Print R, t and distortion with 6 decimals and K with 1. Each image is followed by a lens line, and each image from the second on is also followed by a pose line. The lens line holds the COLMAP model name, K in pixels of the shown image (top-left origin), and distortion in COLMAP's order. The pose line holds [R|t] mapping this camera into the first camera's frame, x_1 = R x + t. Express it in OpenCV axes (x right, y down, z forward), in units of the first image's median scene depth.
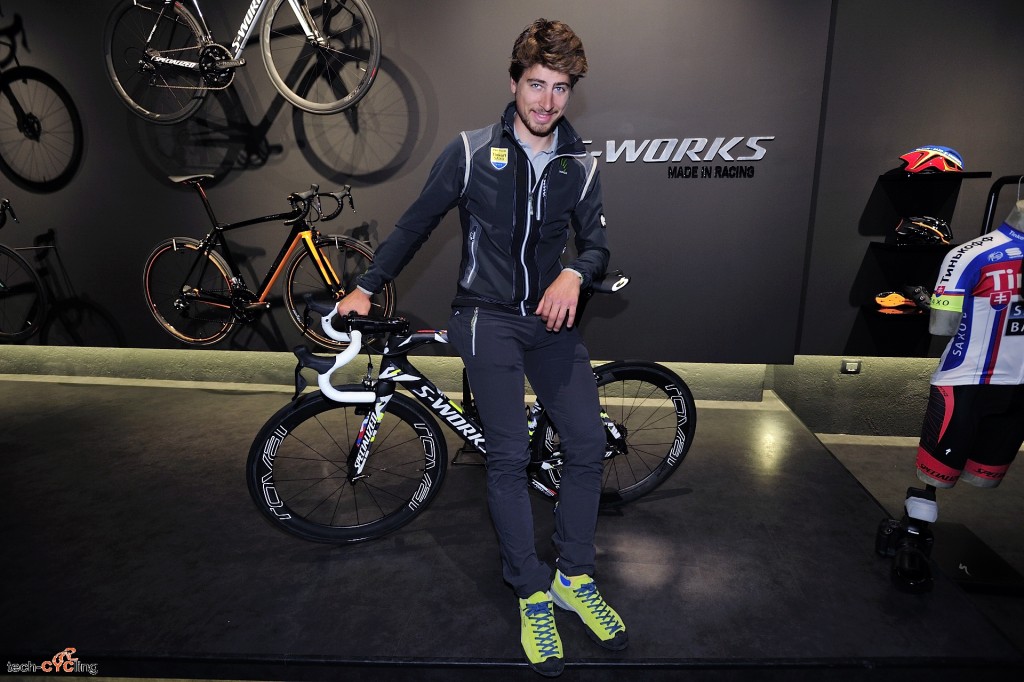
lens RADIAL K [[515.2, 0, 517.2], [0, 515.2, 337.7], [0, 0, 1]] dist [-0.039263, 0.005570]
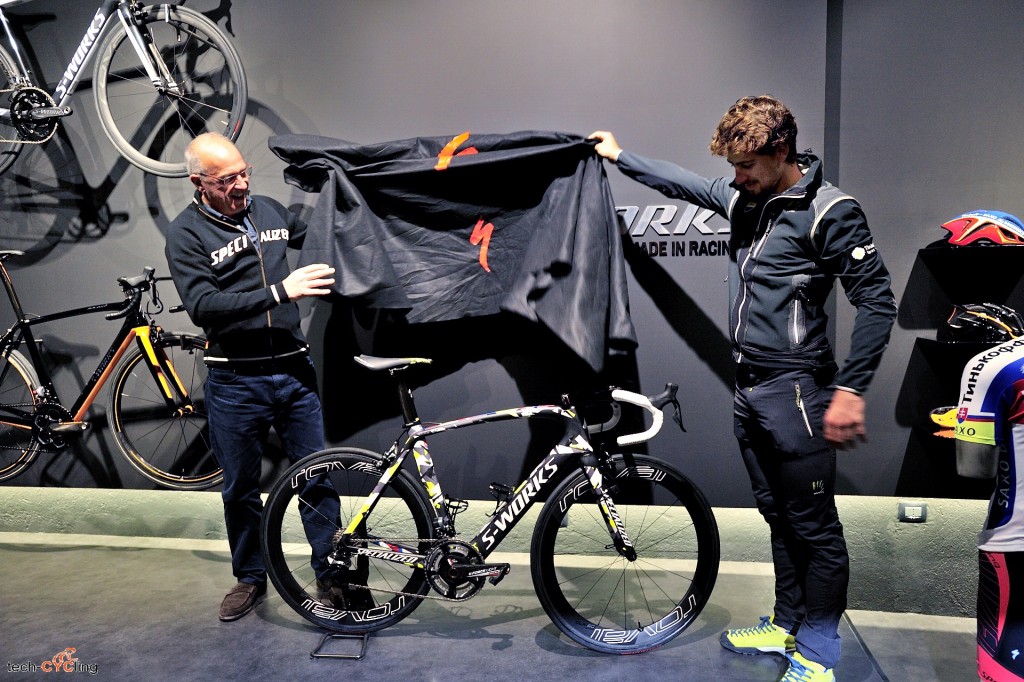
lens RADIAL K [[708.0, 0, 515.8], [0, 708.0, 338.5], [0, 0, 1]] dist [0.019707, 0.005125]
pose [[0.999943, -0.000726, -0.010613, 0.140629], [-0.001004, 0.986783, -0.162046, -0.022471], [0.010590, 0.162047, 0.986726, -0.018020]]
